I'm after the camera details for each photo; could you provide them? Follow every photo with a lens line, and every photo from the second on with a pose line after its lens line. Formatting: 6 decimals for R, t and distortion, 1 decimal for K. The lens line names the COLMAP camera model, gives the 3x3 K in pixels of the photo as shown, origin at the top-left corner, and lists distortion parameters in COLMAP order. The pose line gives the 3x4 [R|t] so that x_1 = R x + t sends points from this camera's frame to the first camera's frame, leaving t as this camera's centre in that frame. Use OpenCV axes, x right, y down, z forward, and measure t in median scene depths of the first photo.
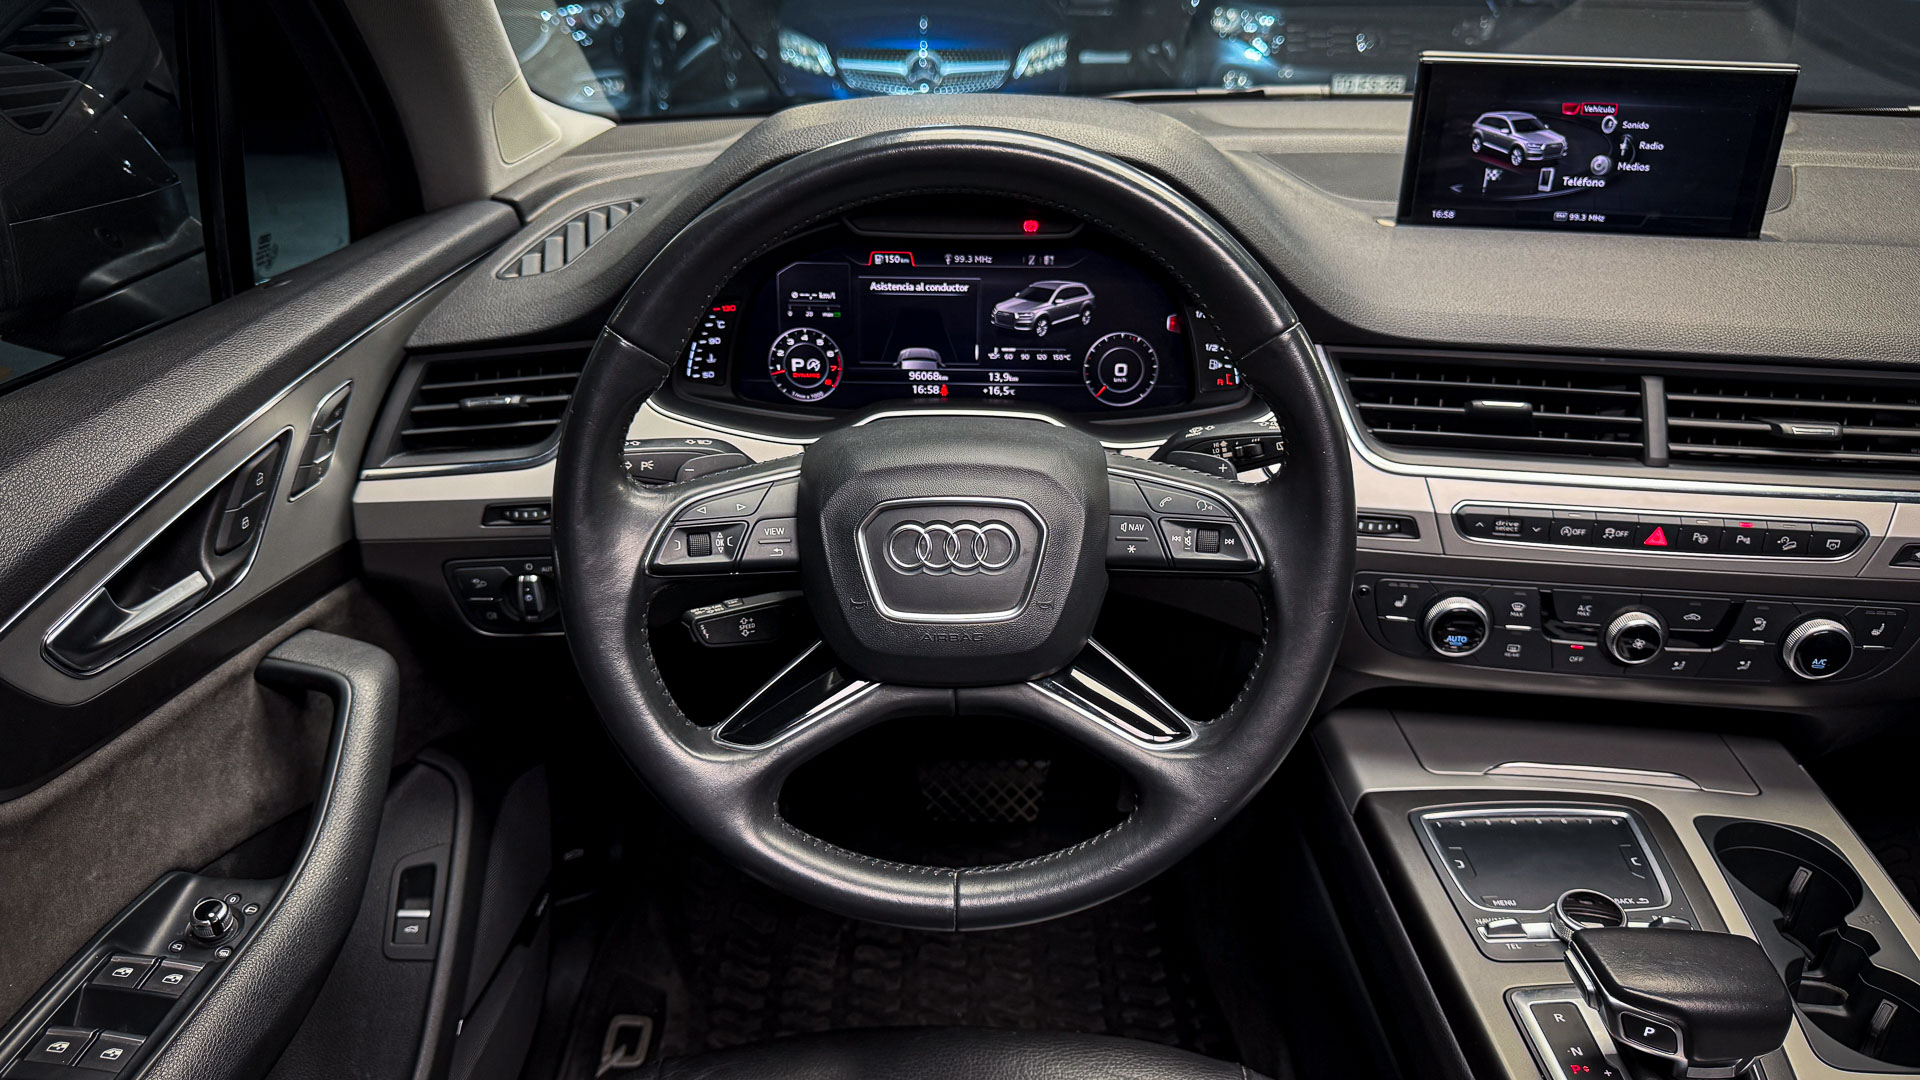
lens RADIAL K [[1341.1, 0, 970.8], [0, 1341.1, 542.4], [0, 0, 1]] dist [0.072788, -0.108727]
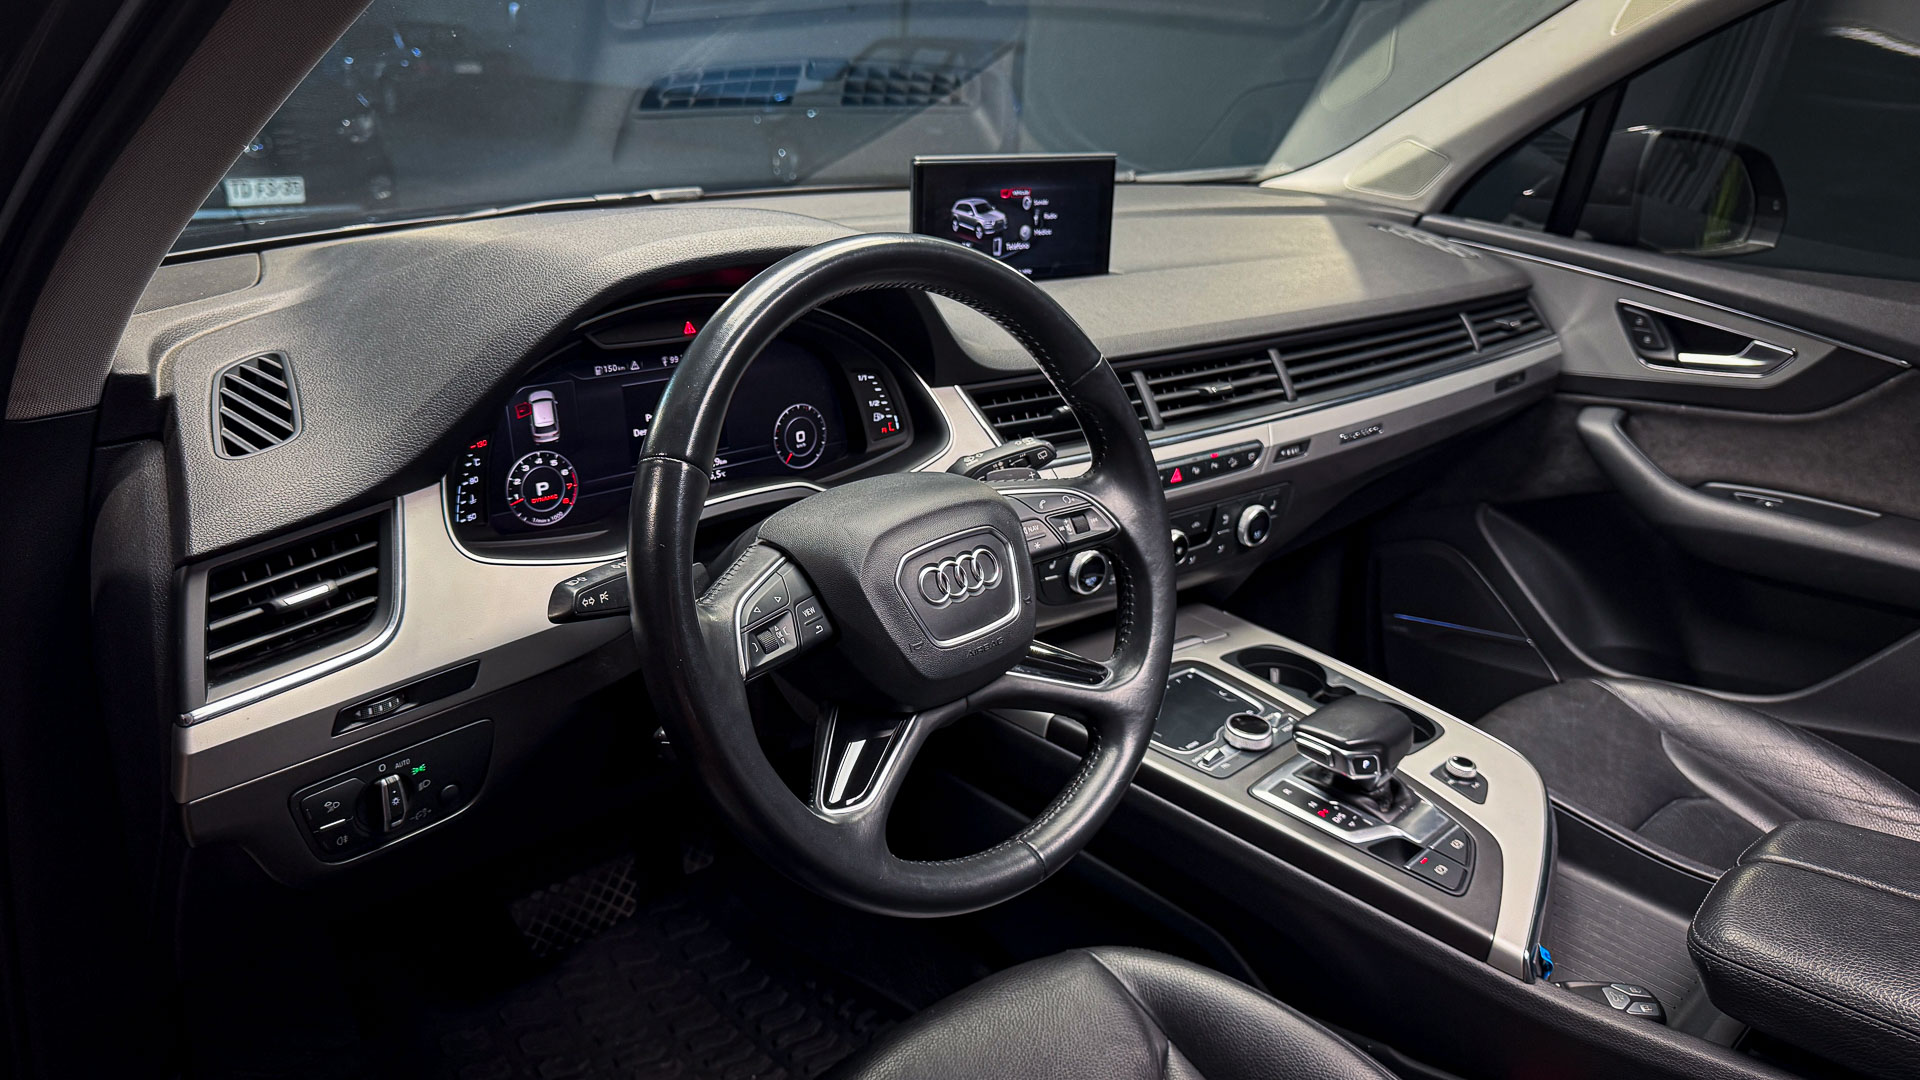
lens RADIAL K [[1341.1, 0, 955.6], [0, 1341.1, 549.6], [0, 0, 1]] dist [0.072788, -0.108727]
pose [[0.707536, -0.233447, 0.667005, -0.584666], [0.271867, 0.961137, 0.048004, -0.055564], [-0.652289, 0.147372, 0.743505, 0.080933]]
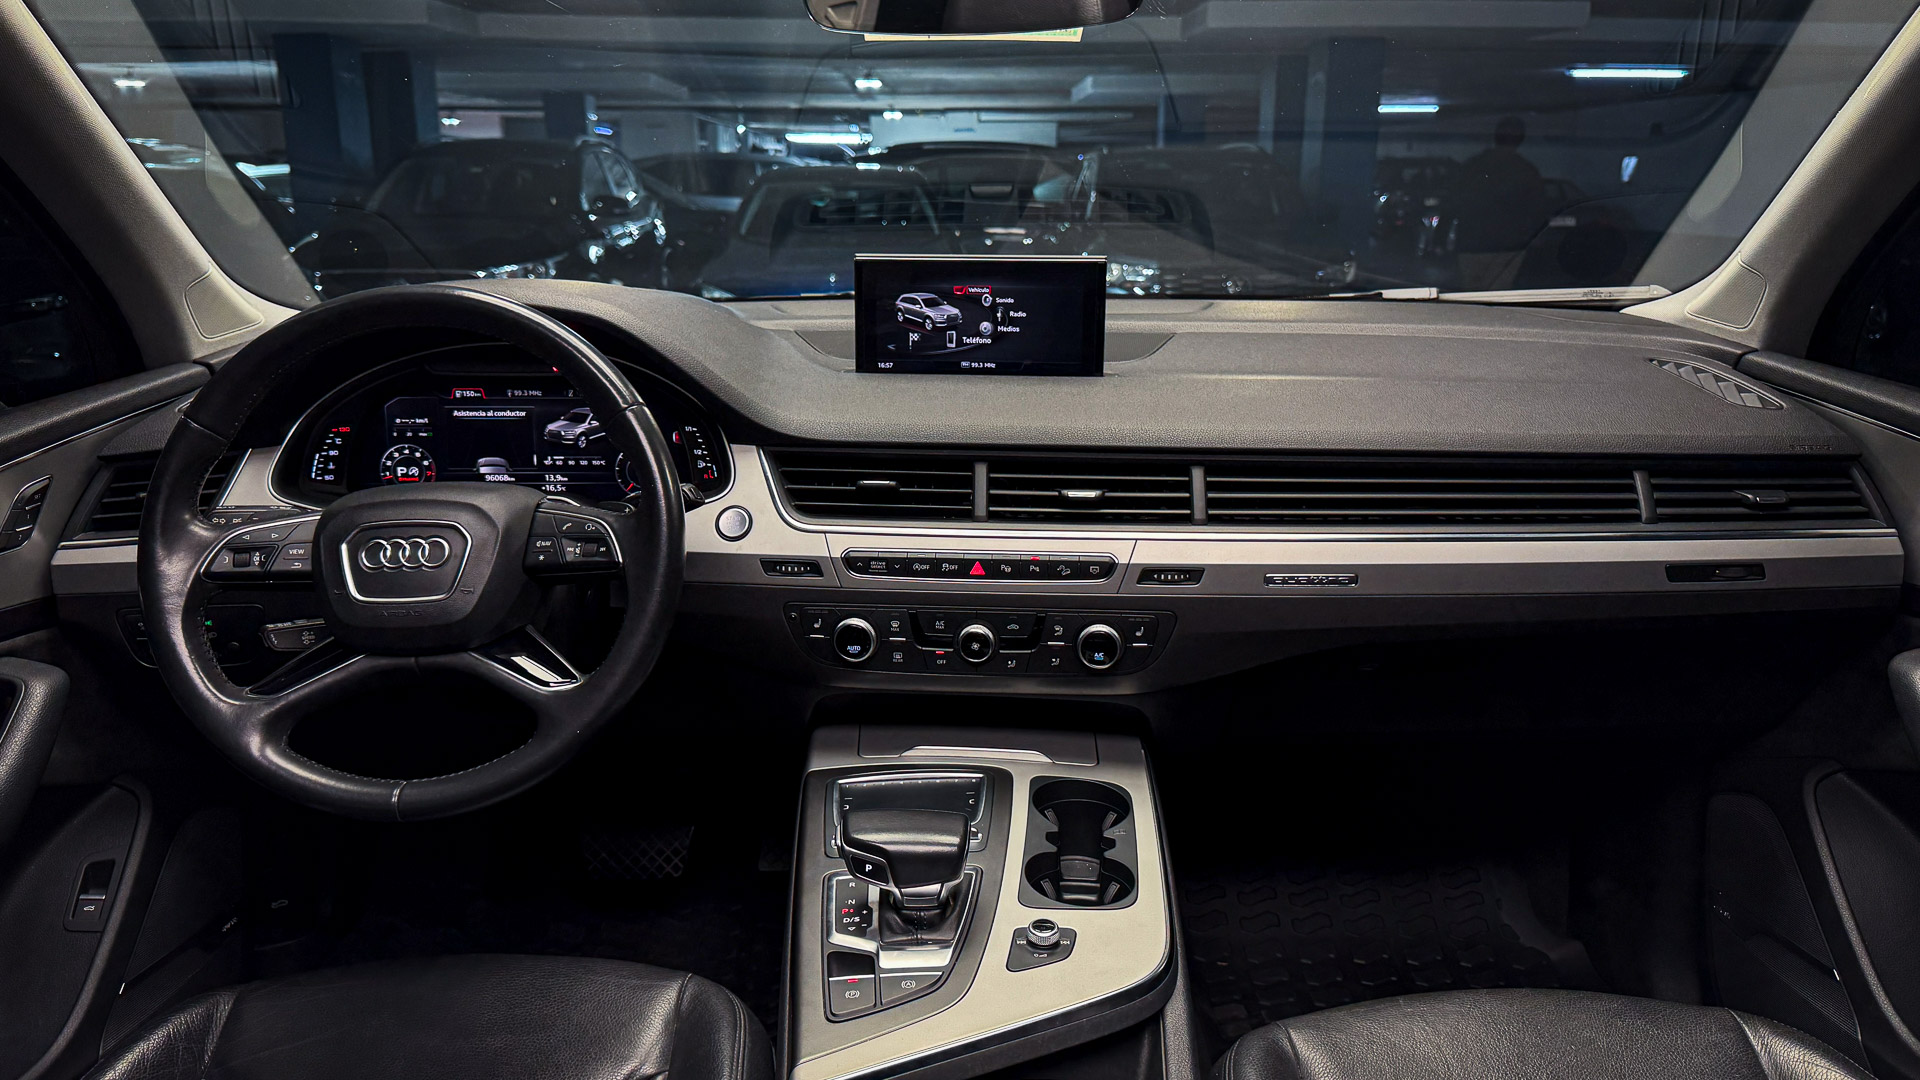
lens RADIAL K [[1341.1, 0, 972.5], [0, 1341.1, 544.7], [0, 0, 1]] dist [0.072788, -0.108727]
pose [[0.999407, -0.017765, 0.029502, 0.413925], [0.022620, 0.984593, -0.173391, 0.195337], [-0.025967, 0.173956, 0.984411, -0.359844]]
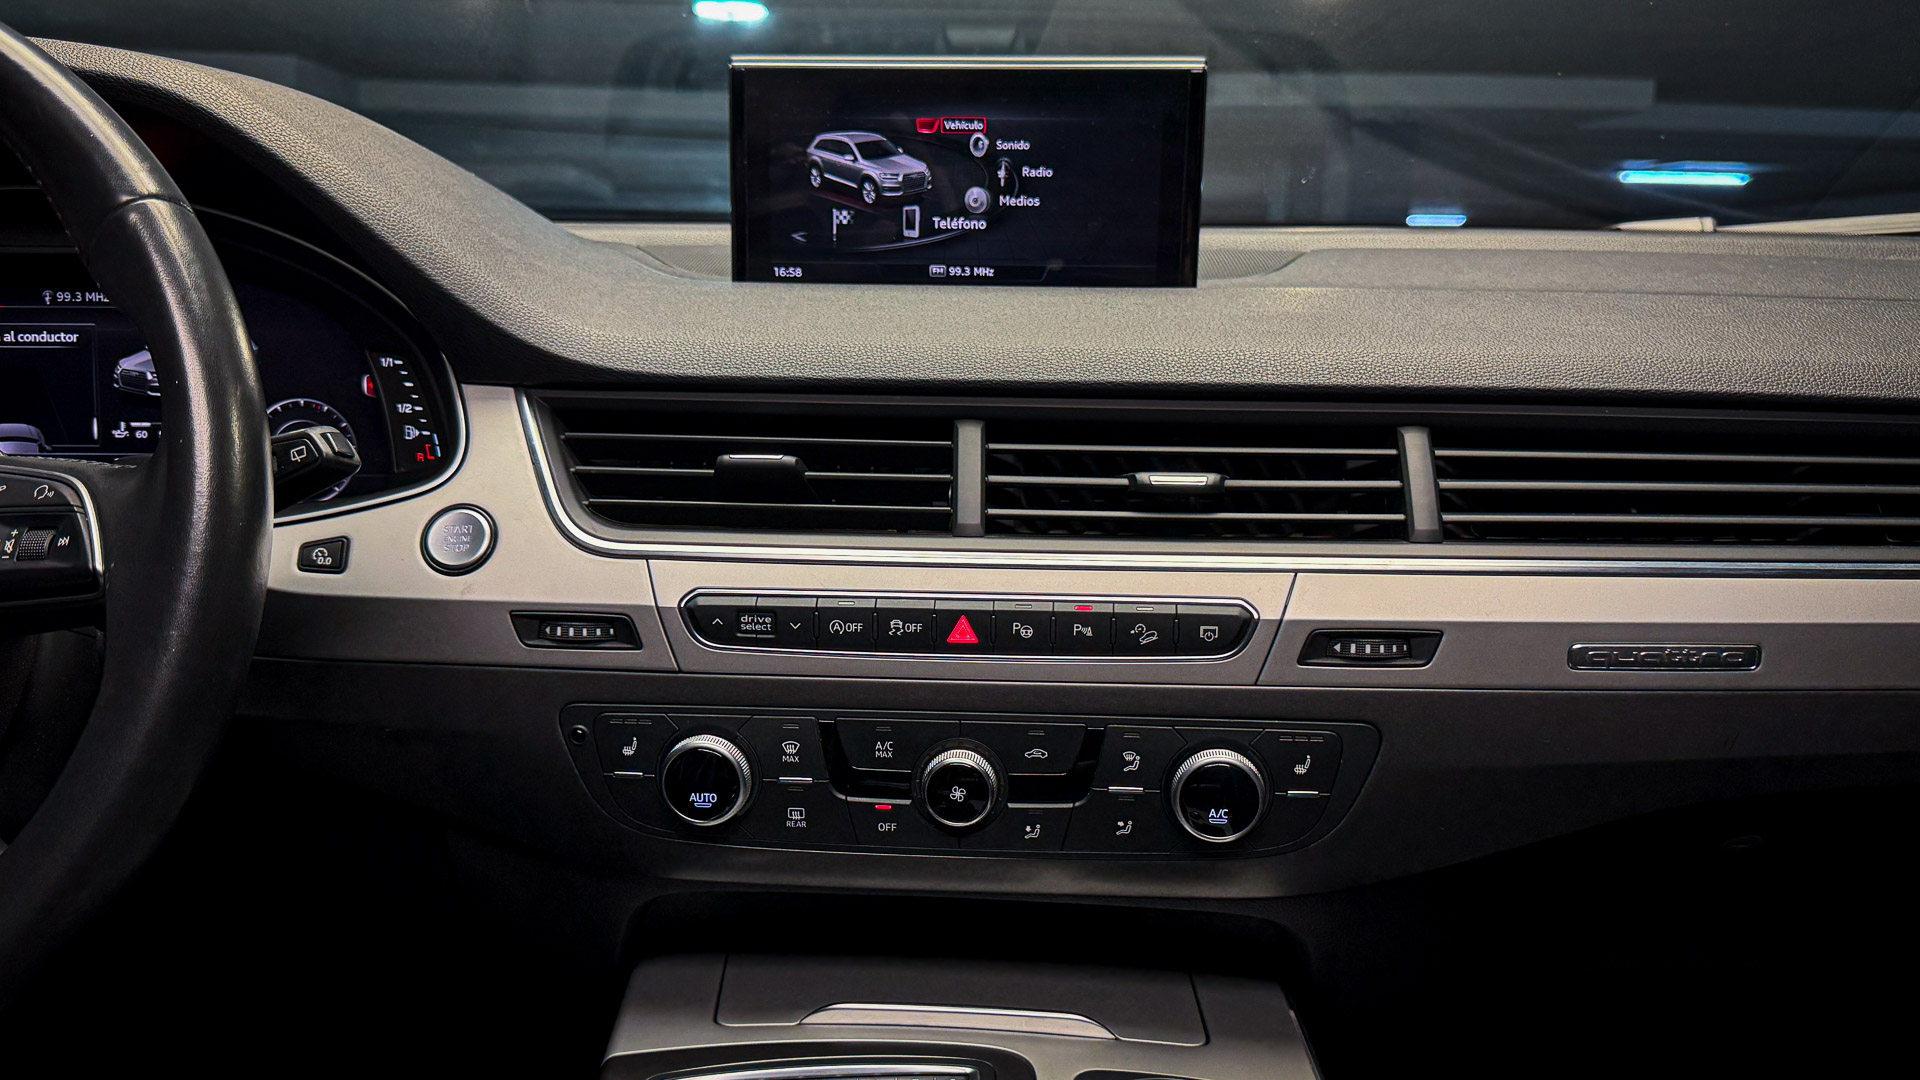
lens RADIAL K [[1522.4, 0, 952.4], [0, 1522.4, 649.0], [0, 0, 1]] dist [0.034387, -0.057857]
pose [[0.999050, -0.010238, 0.042362, 0.421724], [0.019112, 0.976487, -0.214727, 0.152876], [-0.039168, 0.215332, 0.975755, 0.228824]]
